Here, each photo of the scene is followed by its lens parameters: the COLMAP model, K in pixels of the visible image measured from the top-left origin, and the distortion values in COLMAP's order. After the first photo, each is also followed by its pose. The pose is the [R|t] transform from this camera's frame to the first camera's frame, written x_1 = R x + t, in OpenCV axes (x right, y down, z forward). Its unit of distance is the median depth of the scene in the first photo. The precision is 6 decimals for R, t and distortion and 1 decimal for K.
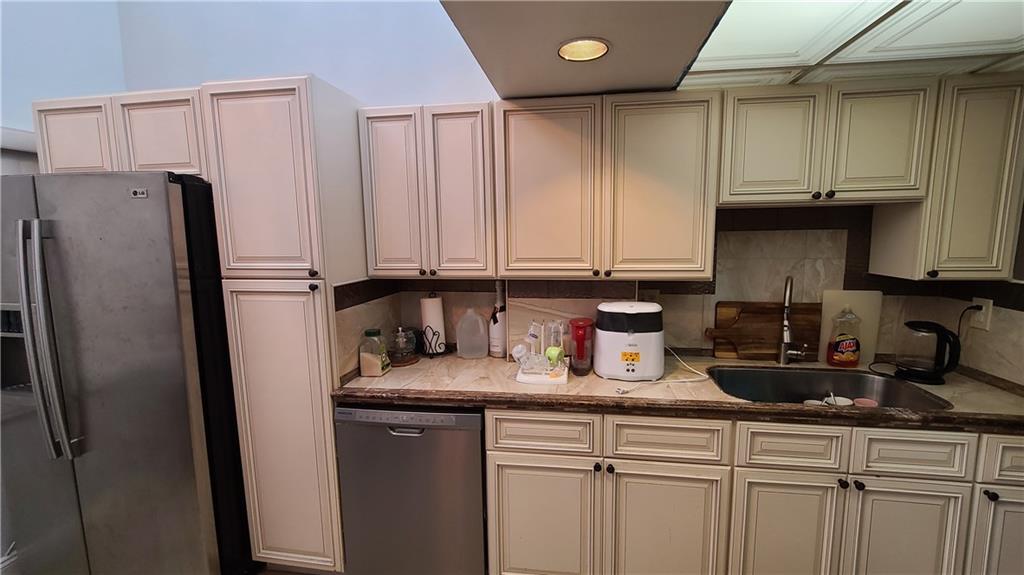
lens RADIAL K [[417.7, 0, 532.7], [0, 417.7, 288.7], [0, 0, 1]] dist [-0.000588, -0.000049]
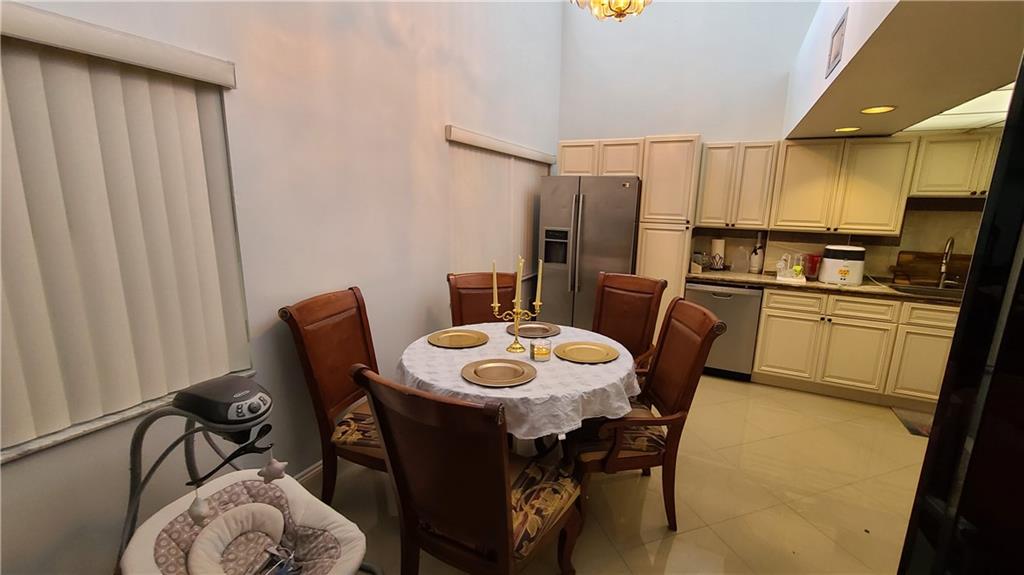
lens RADIAL K [[417.7, 0, 532.7], [0, 417.7, 288.7], [0, 0, 1]] dist [-0.000588, -0.000049]
pose [[0.951428, 0.094653, -0.292960, -0.566586], [-0.072868, 0.993762, 0.084428, 0.175664], [0.299124, -0.058980, 0.952390, -1.296911]]
